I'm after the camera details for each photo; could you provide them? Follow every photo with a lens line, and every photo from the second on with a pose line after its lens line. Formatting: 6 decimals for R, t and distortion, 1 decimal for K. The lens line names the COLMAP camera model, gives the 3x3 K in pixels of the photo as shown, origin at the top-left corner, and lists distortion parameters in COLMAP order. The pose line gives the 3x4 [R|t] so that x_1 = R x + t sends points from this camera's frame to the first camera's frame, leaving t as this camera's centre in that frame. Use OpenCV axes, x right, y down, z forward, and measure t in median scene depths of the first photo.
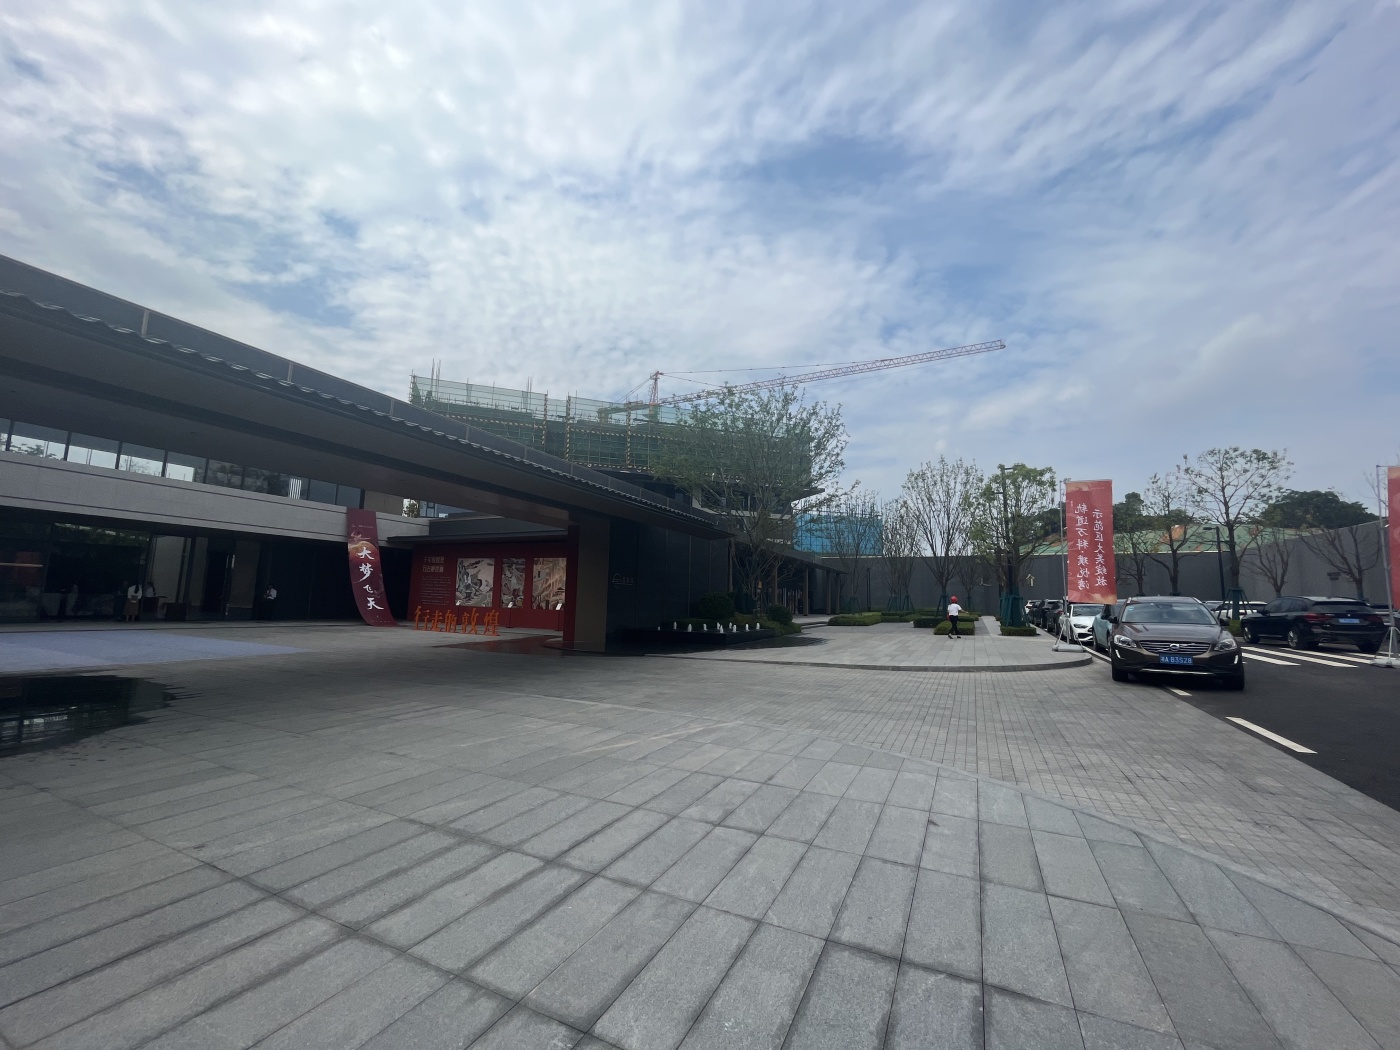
lens RADIAL K [[568.5, 0, 680.1], [0, 568.5, 529.2], [0, 0, 1]] dist [-0.005455, 0.001045]
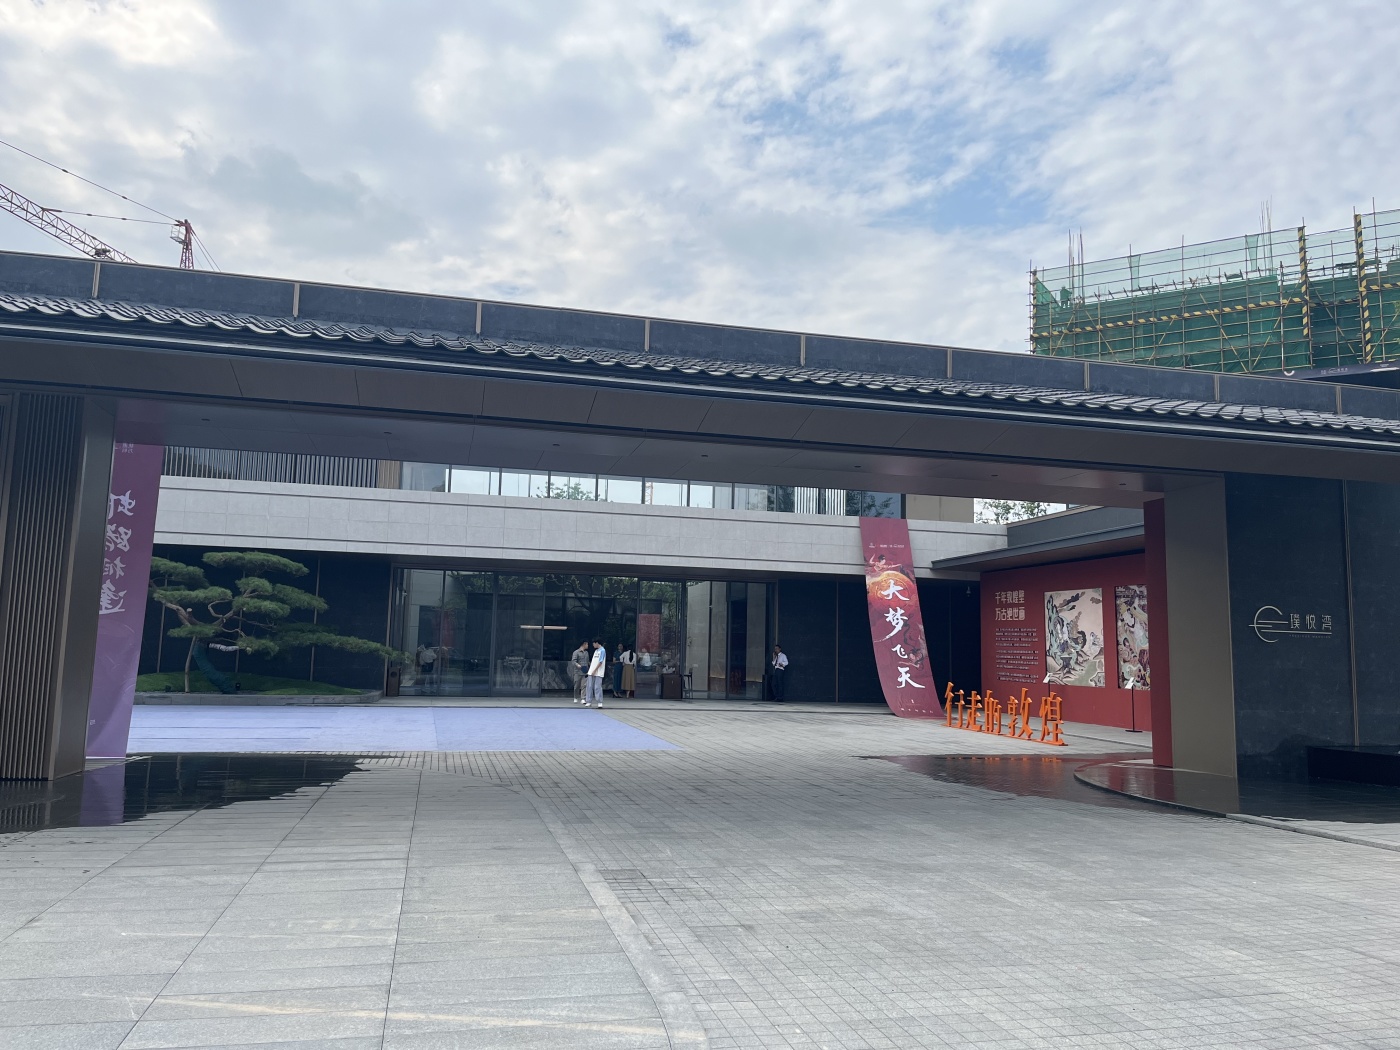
lens RADIAL K [[1051.6, 0, 700.0], [0, 1051.6, 525.0], [0, 0, 1]] dist [0.063992, -0.091014]
pose [[0.638458, -0.101124, -0.762985, 0.146882], [0.083450, 0.994582, -0.061990, 0.023368], [0.765120, -0.024093, 0.643437, 0.134975]]
